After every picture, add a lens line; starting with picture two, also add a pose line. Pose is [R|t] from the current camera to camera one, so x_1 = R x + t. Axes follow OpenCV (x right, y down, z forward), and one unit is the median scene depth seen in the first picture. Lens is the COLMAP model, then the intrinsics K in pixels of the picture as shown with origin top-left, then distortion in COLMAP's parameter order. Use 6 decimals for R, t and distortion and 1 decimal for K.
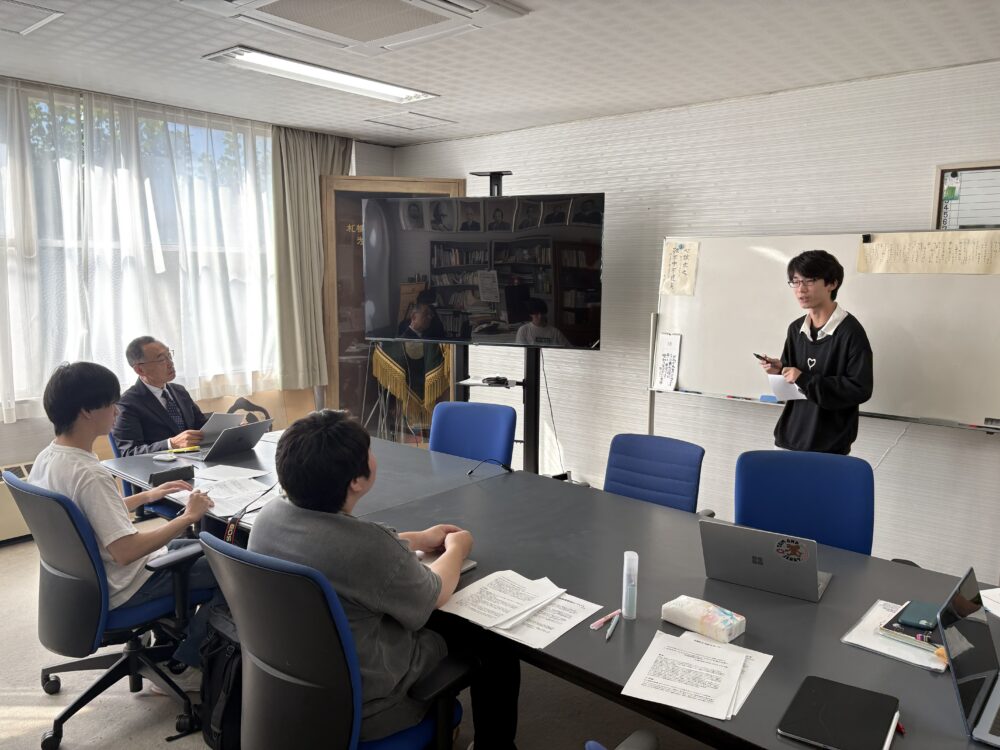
lens RADIAL K [[751.7, 0, 504.0], [0, 751.7, 374.6], [0, 0, 1]] dist [0.010594, -0.002210]
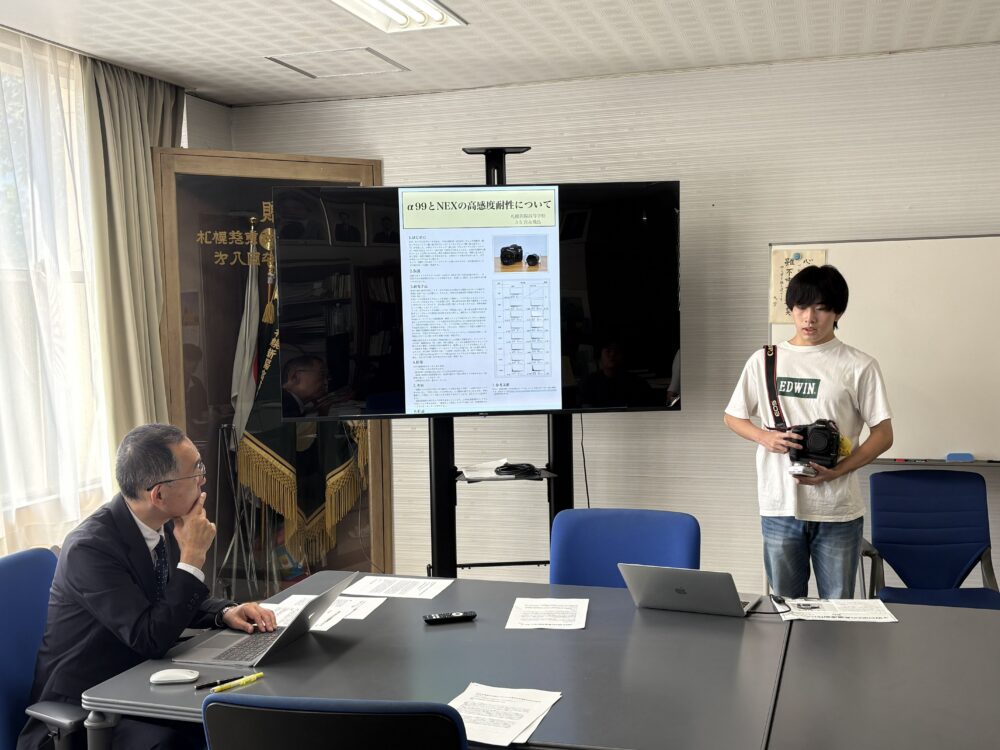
lens RADIAL K [[1126.1, 0, 503.5], [0, 1126.1, 376.2], [0, 0, 1]] dist [0.032815, 0.000000]
pose [[0.914372, -0.052662, 0.401436, -0.357974], [0.085809, 0.994187, -0.065030, -0.008843], [-0.395678, 0.093908, 0.913576, 0.112509]]
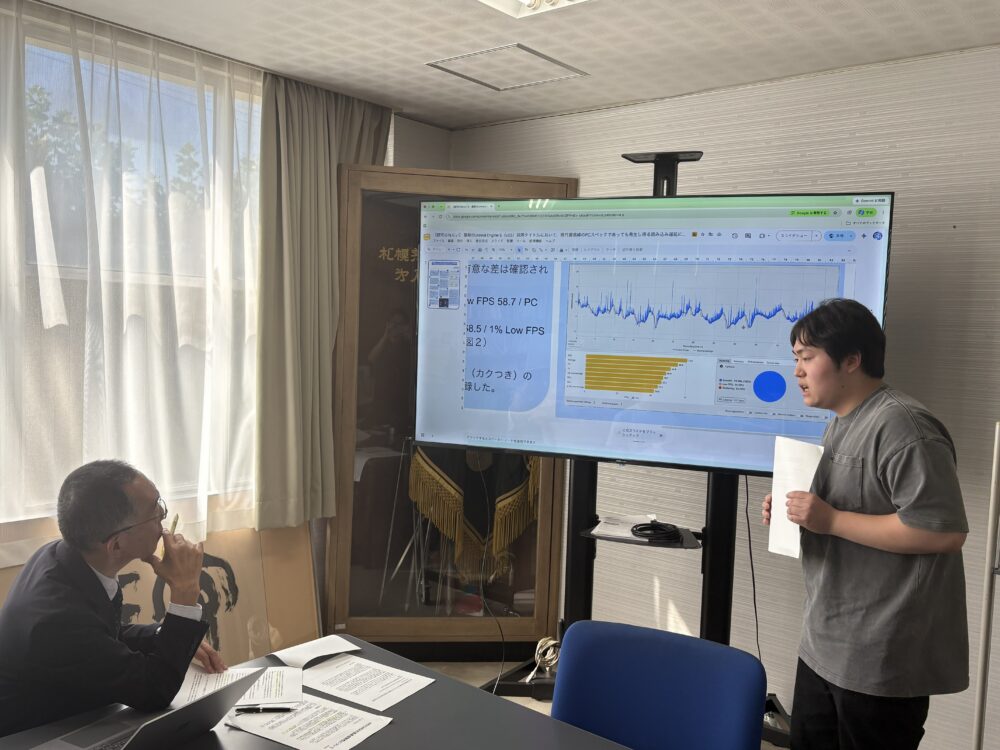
lens RADIAL K [[861.2, 0, 495.9], [0, 861.2, 377.5], [0, 0, 1]] dist [0.027690, -0.050036]
pose [[0.999593, 0.026705, 0.010021, -0.123285], [-0.025855, 0.996690, -0.077071, -0.046716], [-0.012046, 0.076781, 0.996975, 0.332484]]
